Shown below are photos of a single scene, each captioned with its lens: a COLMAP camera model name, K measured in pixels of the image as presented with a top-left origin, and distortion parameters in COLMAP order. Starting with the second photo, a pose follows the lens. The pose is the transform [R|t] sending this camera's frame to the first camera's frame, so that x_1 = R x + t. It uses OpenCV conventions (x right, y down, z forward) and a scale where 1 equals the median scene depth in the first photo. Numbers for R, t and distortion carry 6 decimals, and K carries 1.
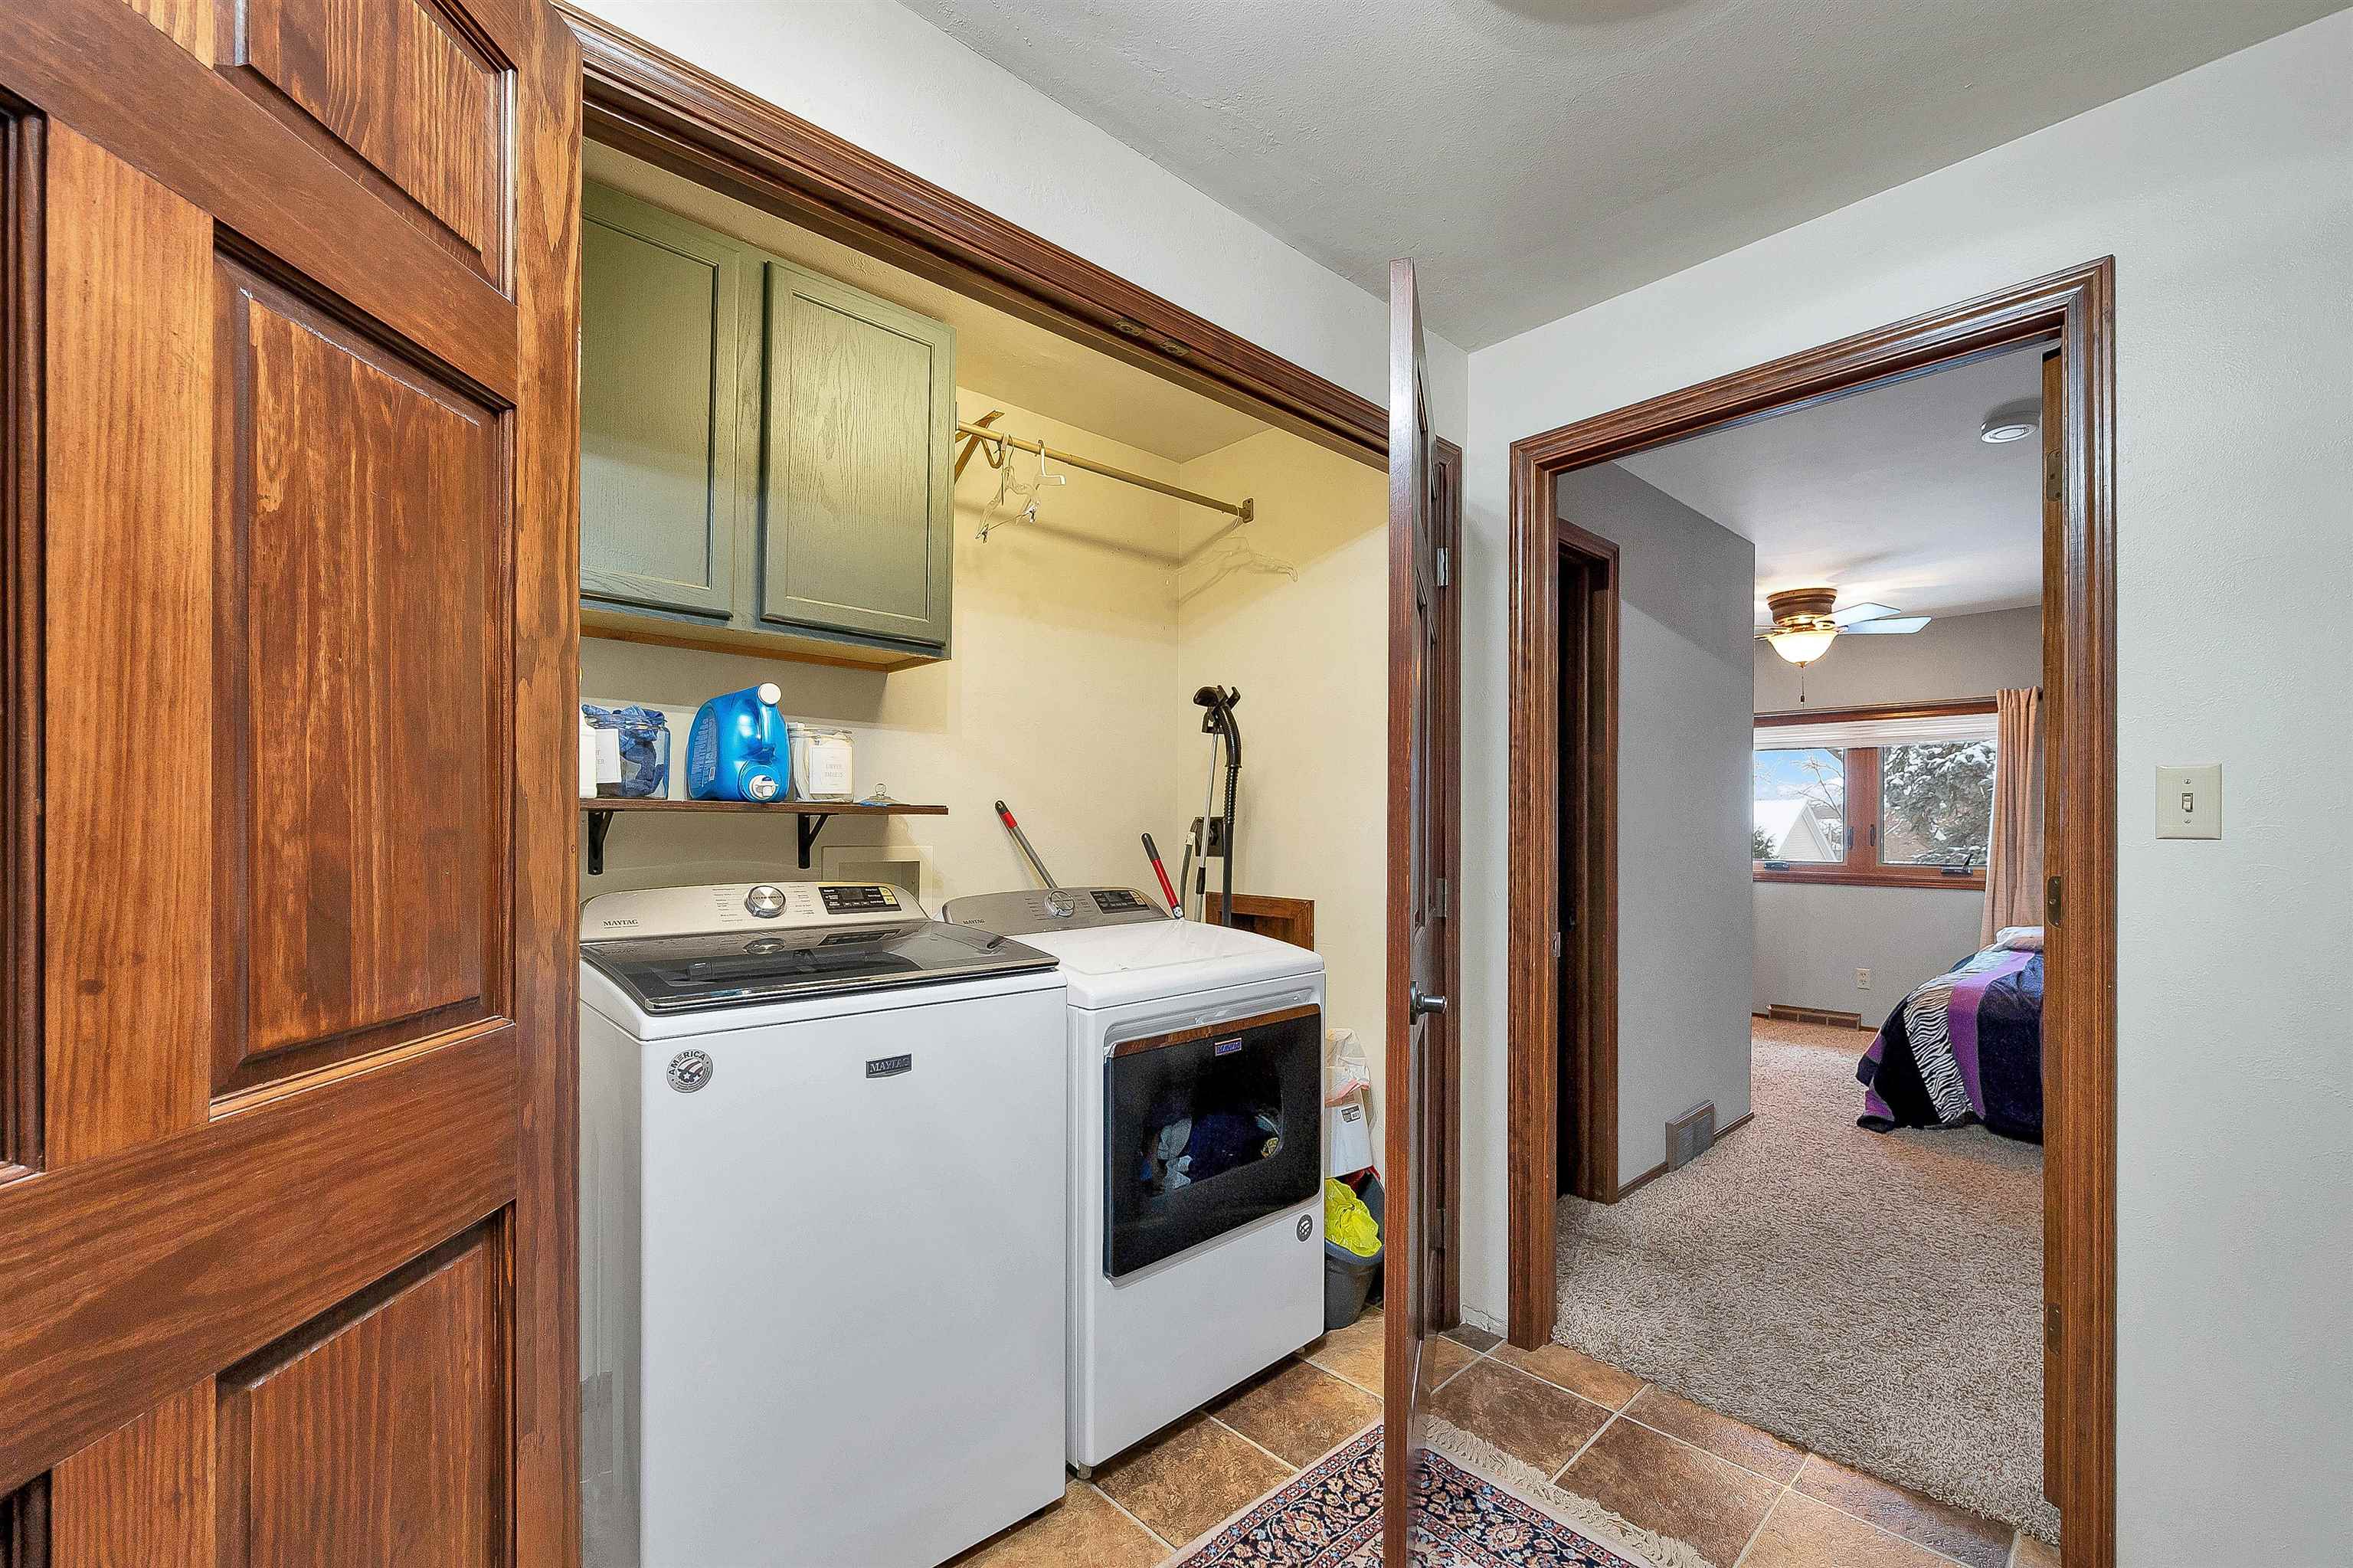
lens RADIAL K [[954.7, 0, 1227.9], [0, 954.7, 822.4], [0, 0, 1]] dist [-0.001389, 0.000371]
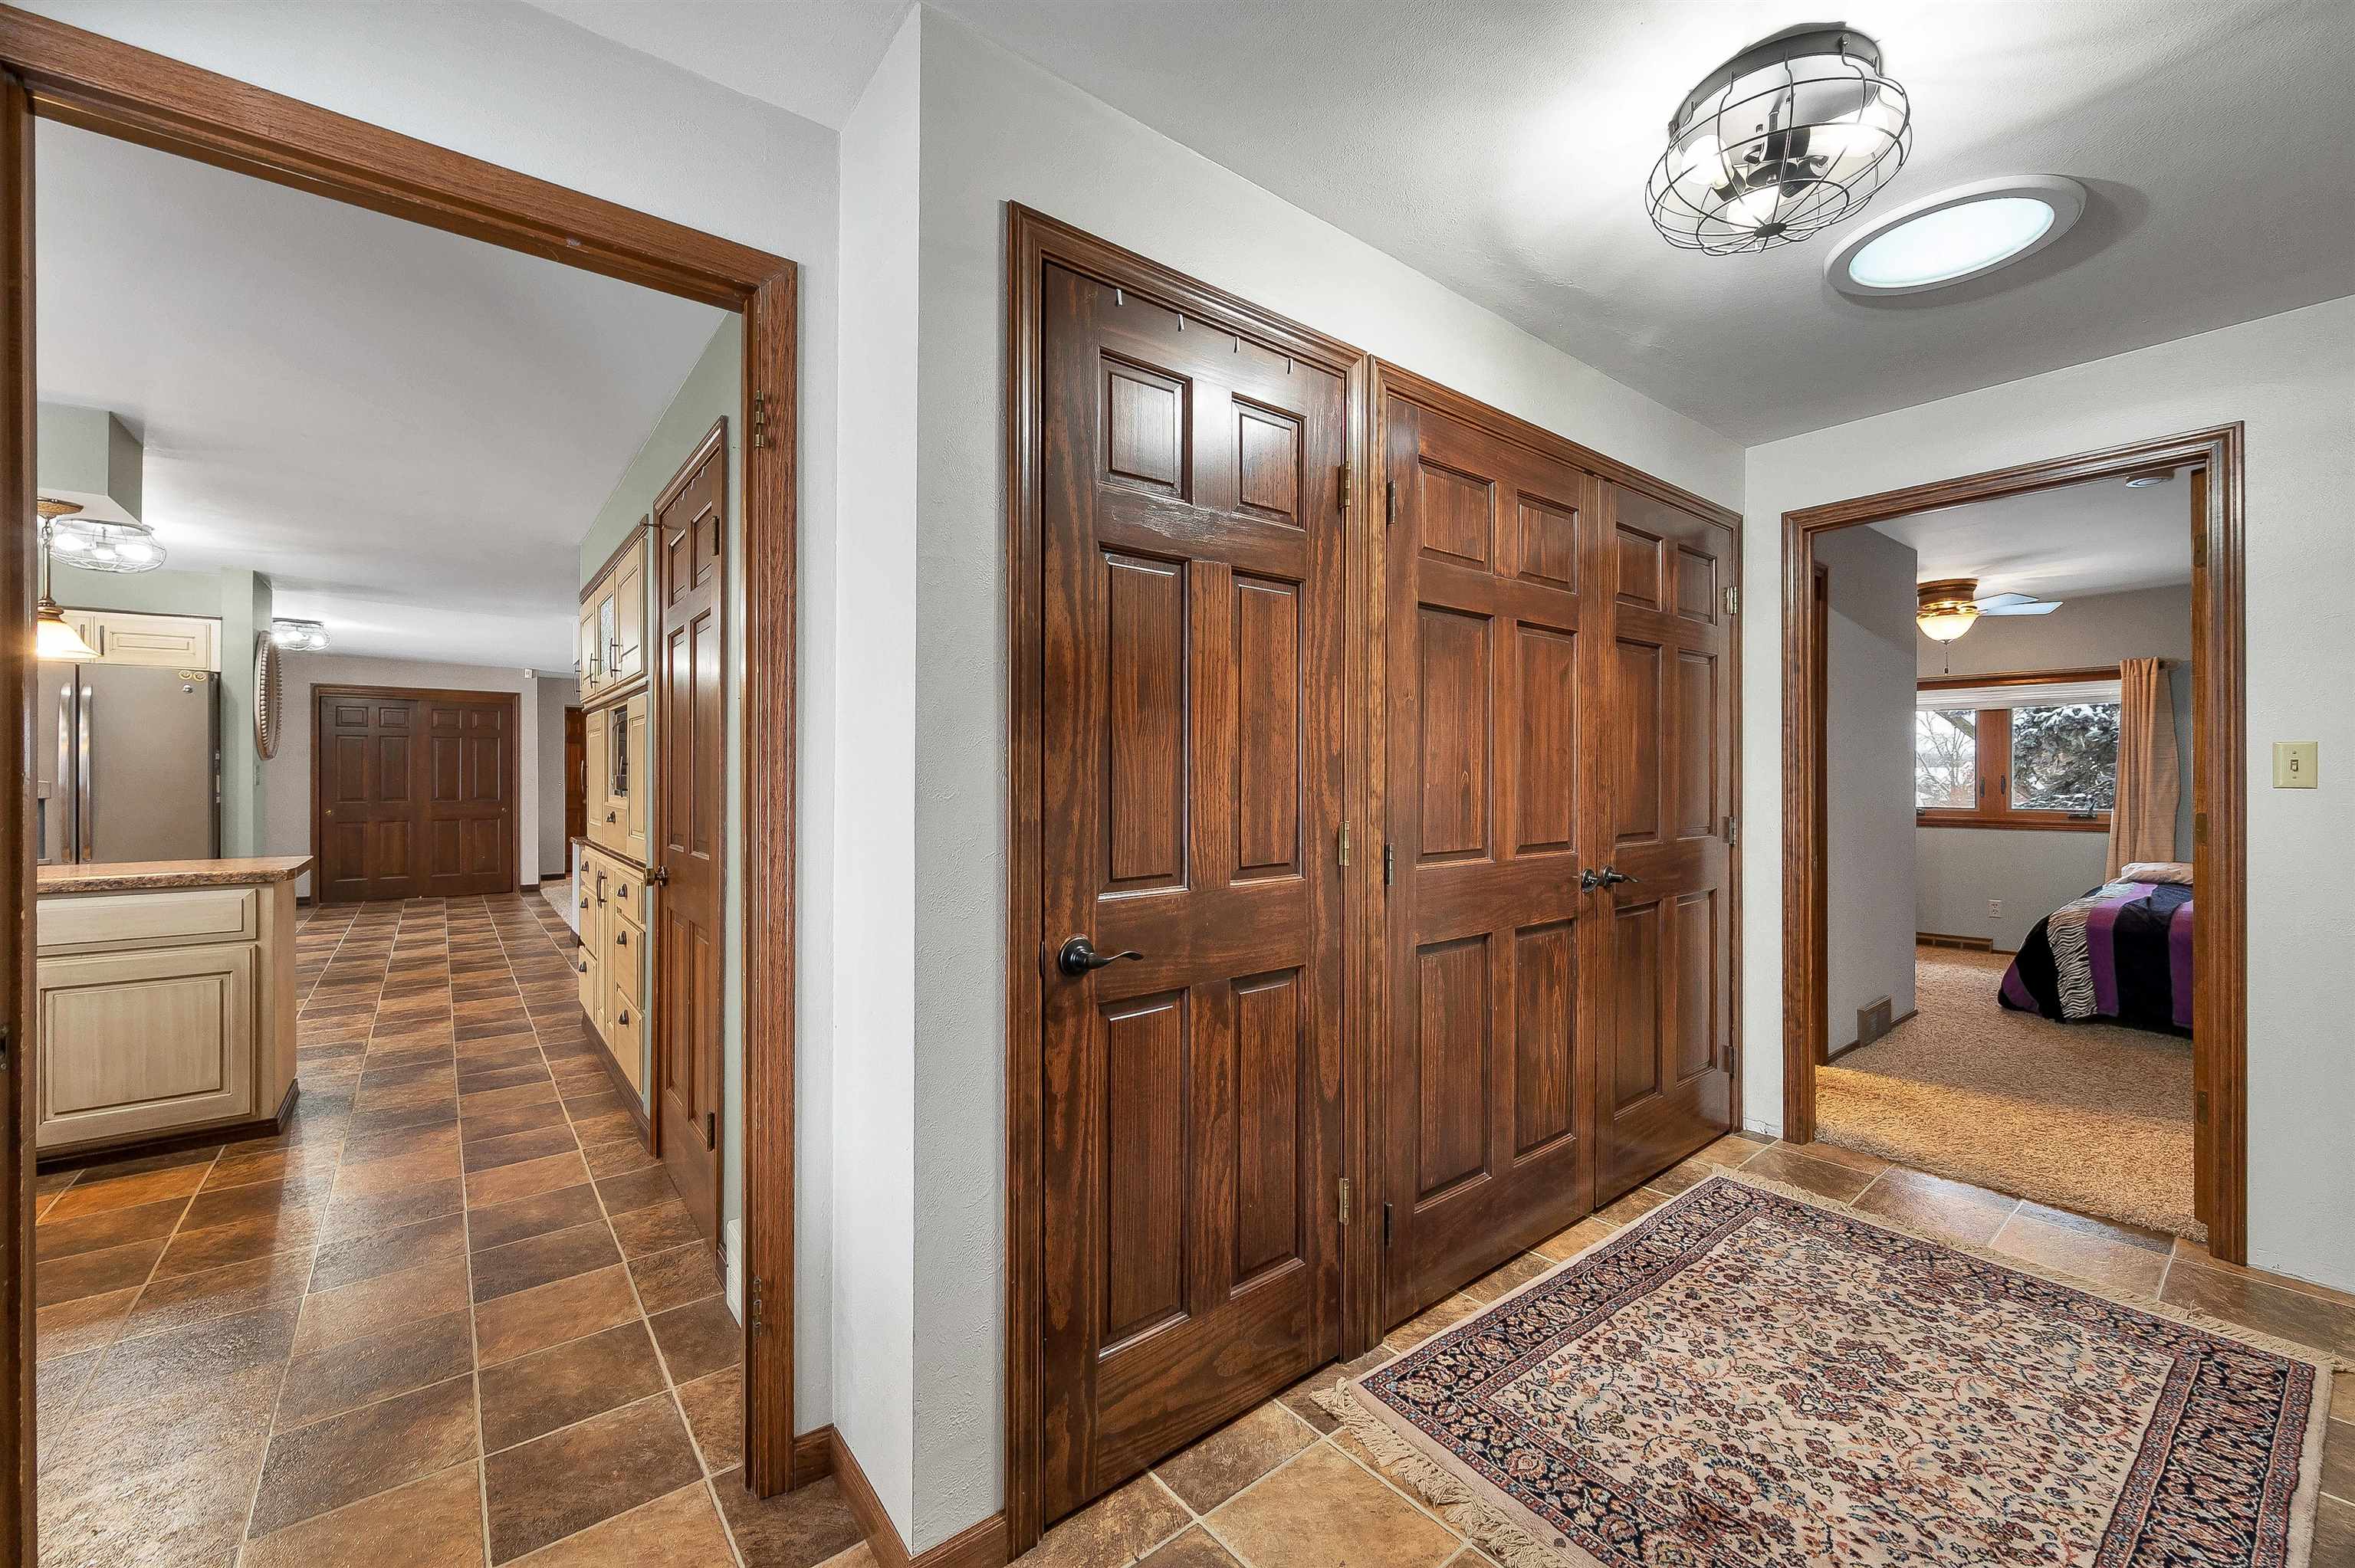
lens RADIAL K [[955.3, 0, 1183.4], [0, 955.3, 775.0], [0, 0, 1]] dist [-0.001389, 0.000371]
pose [[0.997127, -0.004797, -0.075600, -0.268092], [0.004883, 0.999988, 0.000954, -0.005386], [0.075594, -0.001320, 0.997138, -0.270448]]
